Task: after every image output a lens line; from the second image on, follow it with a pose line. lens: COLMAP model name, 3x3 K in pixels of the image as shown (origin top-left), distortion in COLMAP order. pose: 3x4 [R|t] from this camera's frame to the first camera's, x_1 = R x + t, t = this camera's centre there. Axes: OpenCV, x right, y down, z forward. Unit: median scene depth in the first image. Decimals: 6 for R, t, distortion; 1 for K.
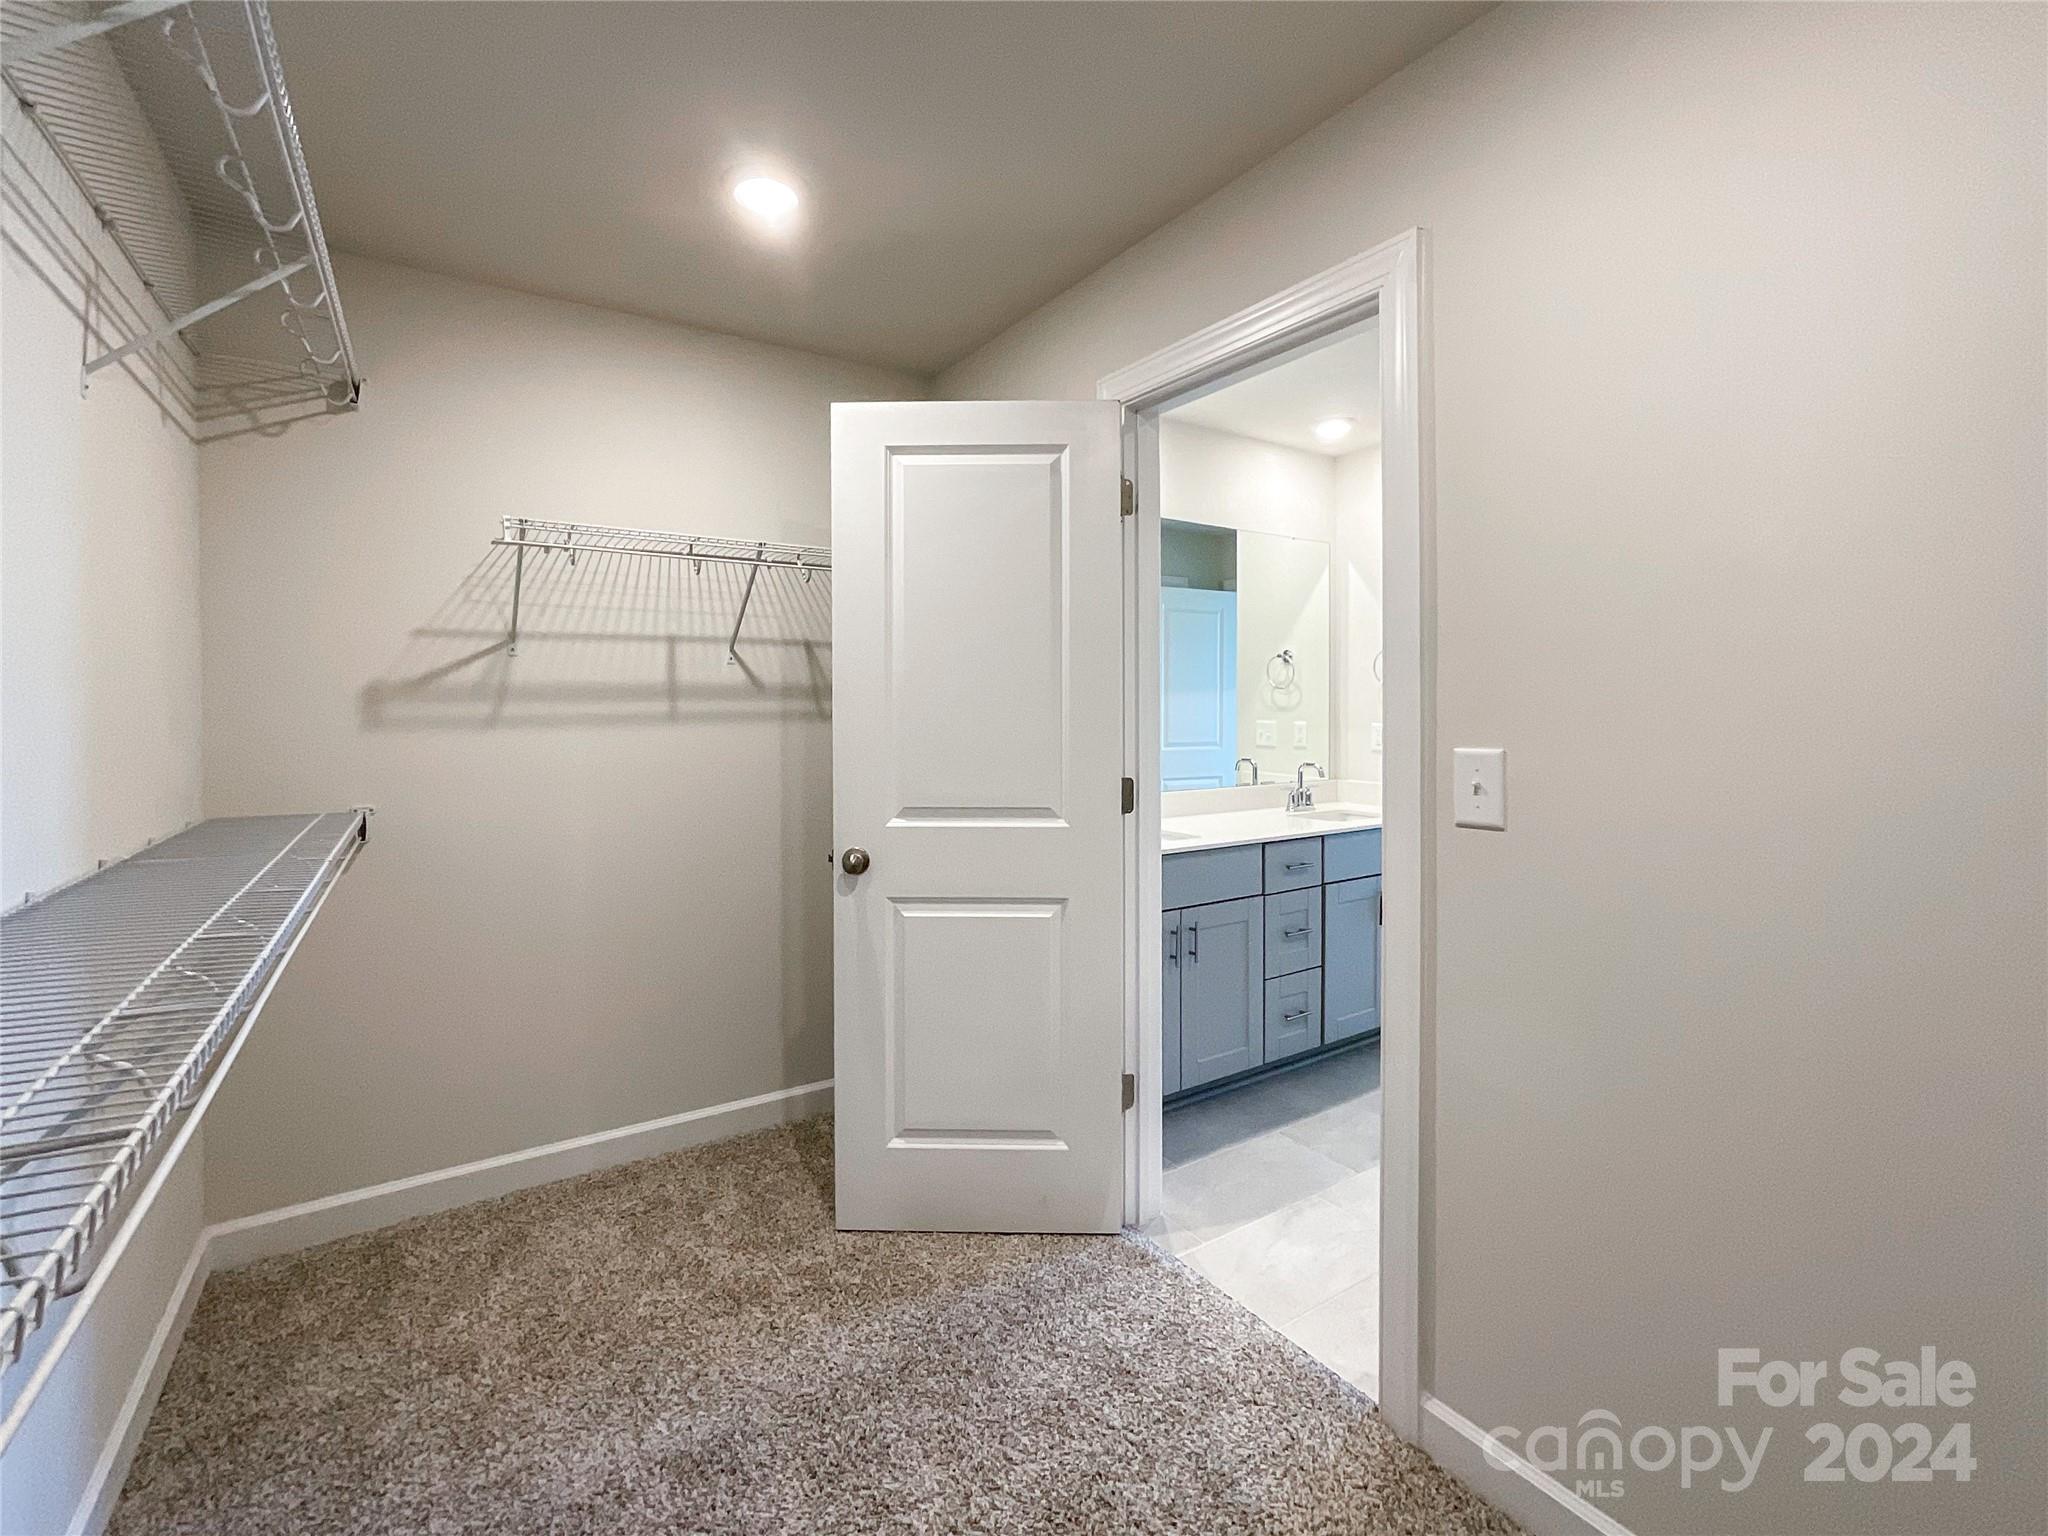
lens RADIAL K [[851.8, 0, 1028.0], [0, 851.8, 763.0], [0, 0, 1]] dist [-0.012381, 0.000489]
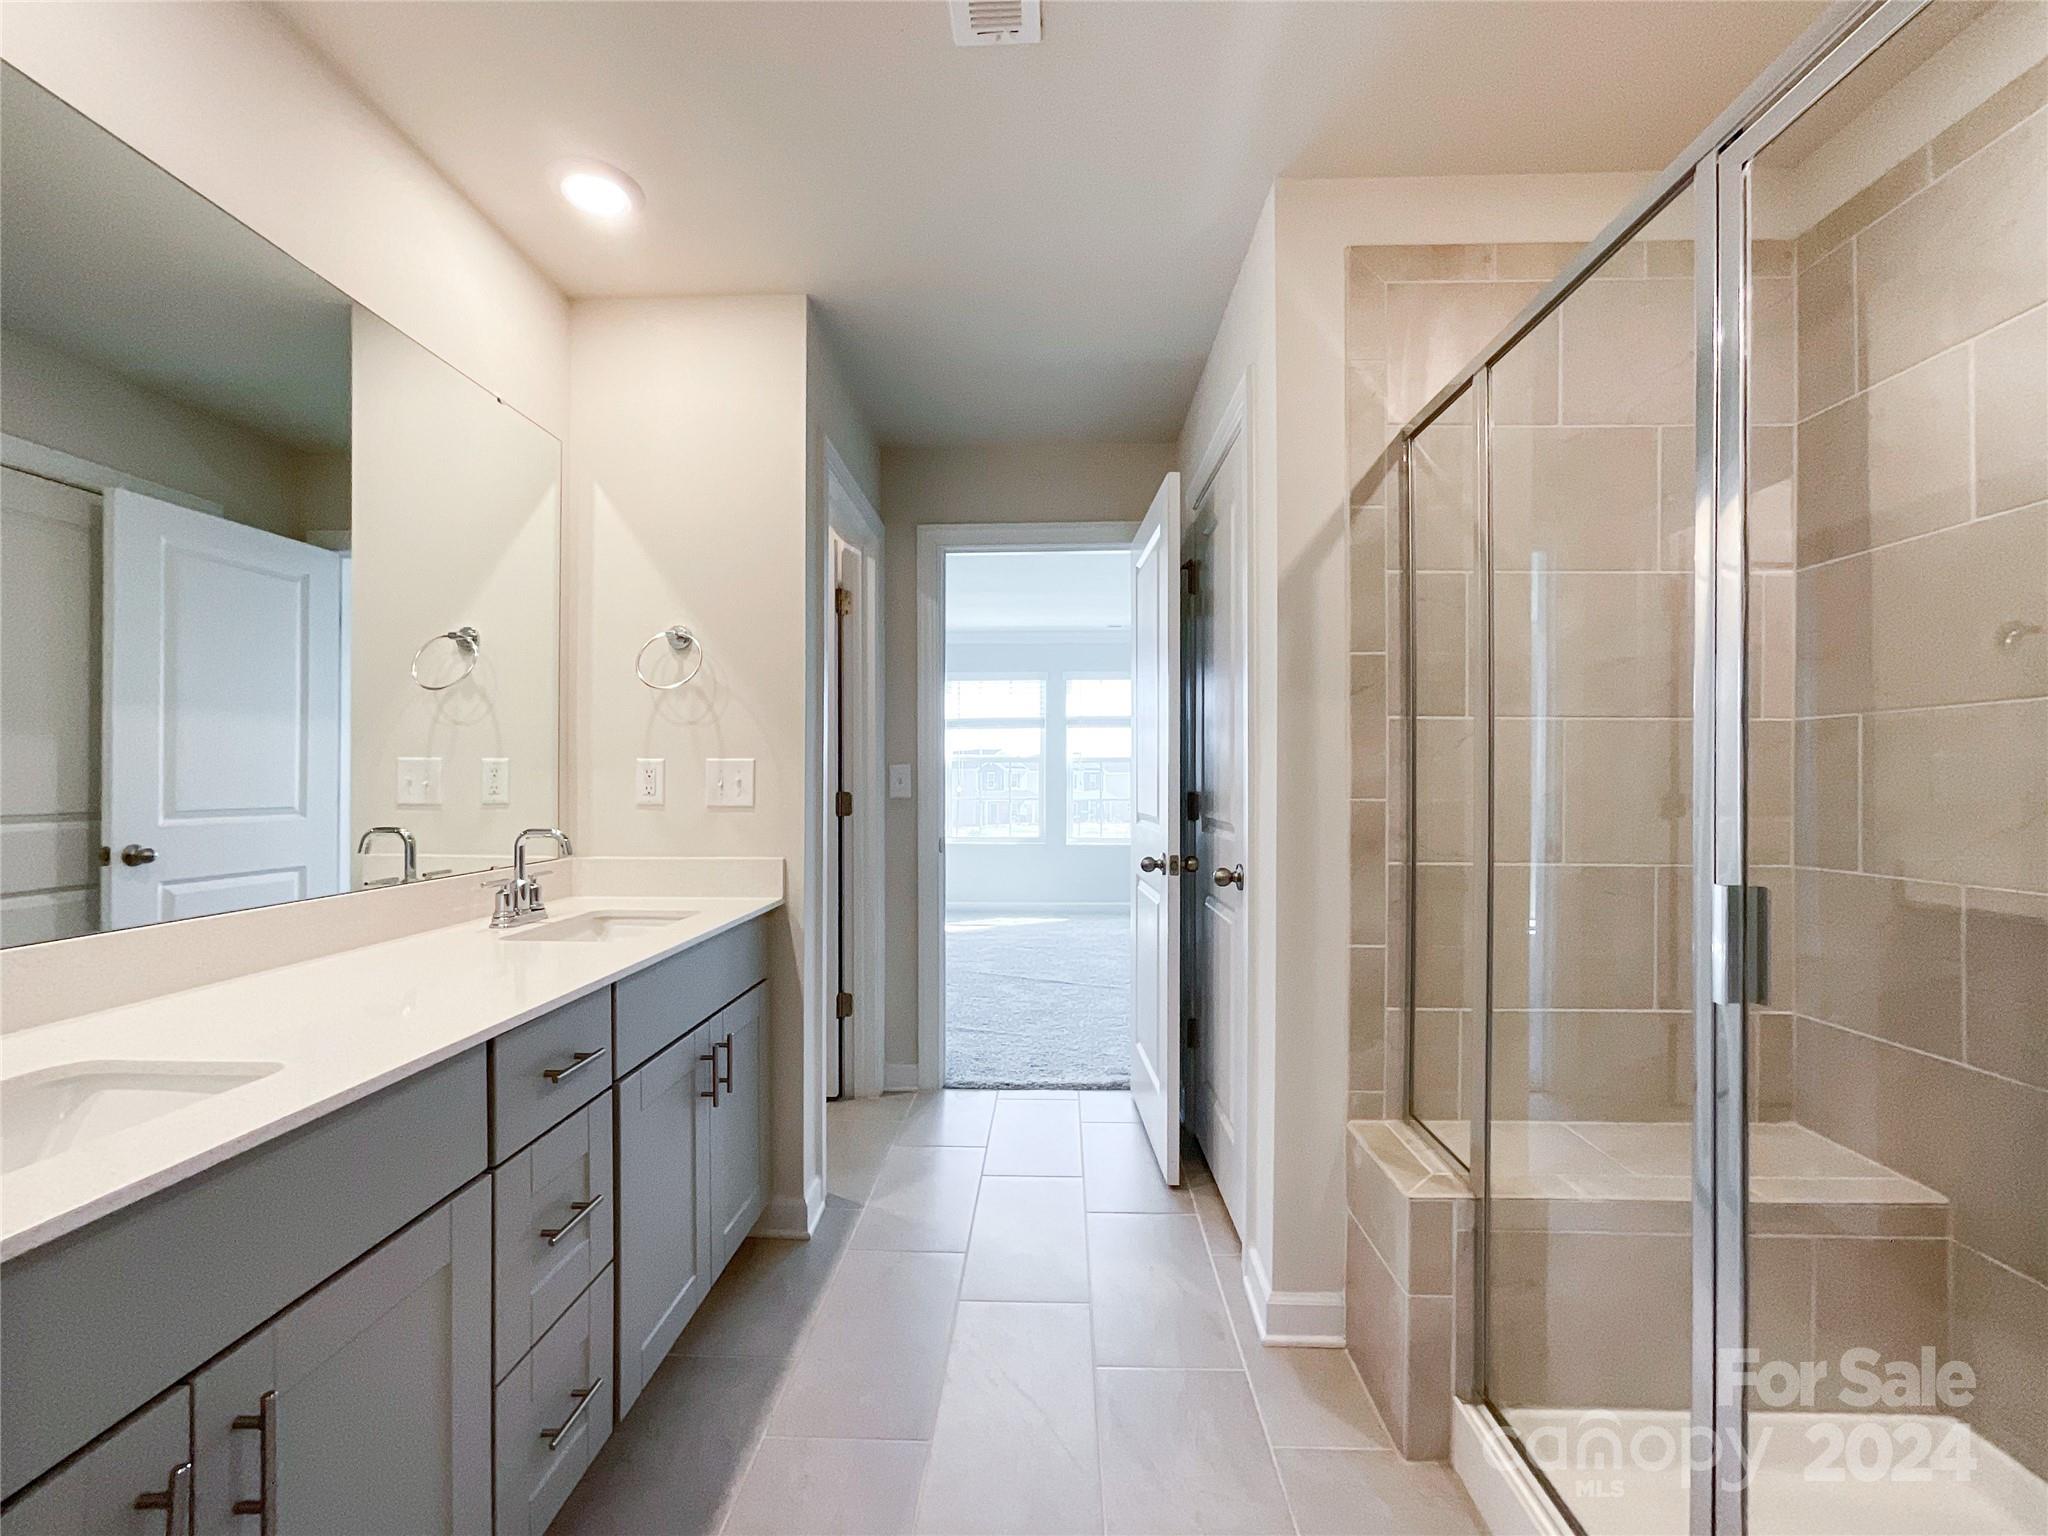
lens RADIAL K [[851.8, 0, 1028.0], [0, 851.8, 763.0], [0, 0, 1]] dist [-0.012381, 0.000489]
pose [[0.593507, 0.004971, 0.804814, 0.087542], [0.057053, 0.997205, -0.048233, 0.002420], [-0.802804, 0.074543, 0.591565, 0.435972]]
